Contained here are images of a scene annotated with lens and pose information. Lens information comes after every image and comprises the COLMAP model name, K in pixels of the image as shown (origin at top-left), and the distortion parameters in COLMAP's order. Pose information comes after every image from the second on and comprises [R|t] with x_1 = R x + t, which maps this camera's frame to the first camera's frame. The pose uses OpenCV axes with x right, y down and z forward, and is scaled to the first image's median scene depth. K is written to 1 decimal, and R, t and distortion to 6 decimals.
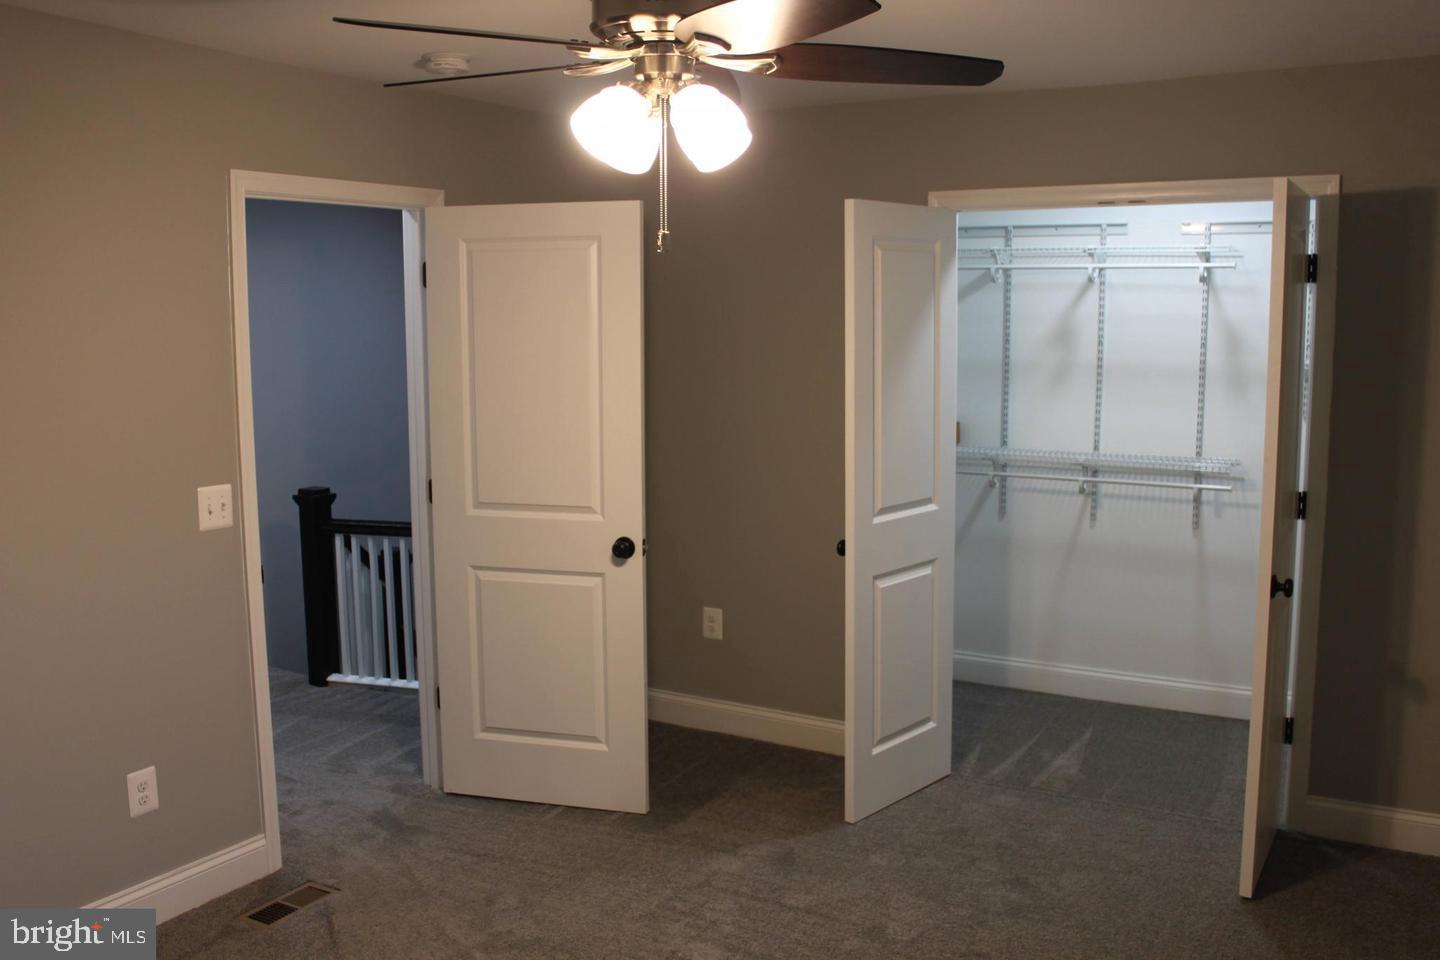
lens RADIAL K [[1250.9, 0, 717.6], [0, 1250.9, 480.1], [0, 0, 1]] dist [-0.142167, -0.000956]
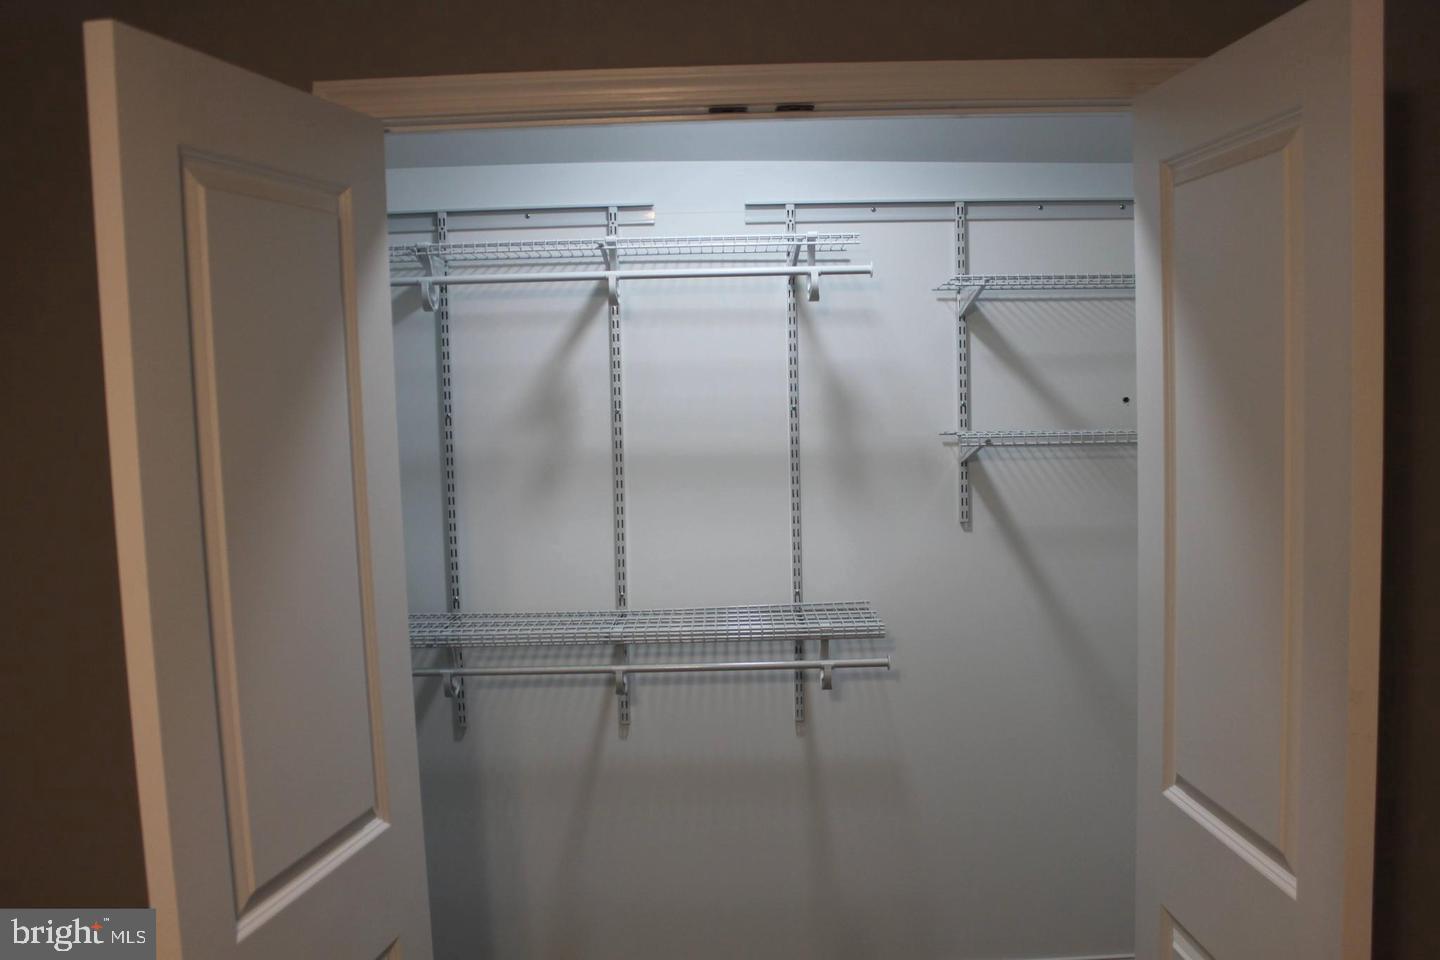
lens RADIAL K [[1250.9, 0, 722.6], [0, 1250.9, 486.9], [0, 0, 1]] dist [-0.142167, -0.000956]
pose [[0.860273, -0.063141, 0.505909, 0.060252], [0.087646, 0.995844, -0.024749, -0.060295], [-0.502244, 0.065632, 0.862232, 0.482201]]
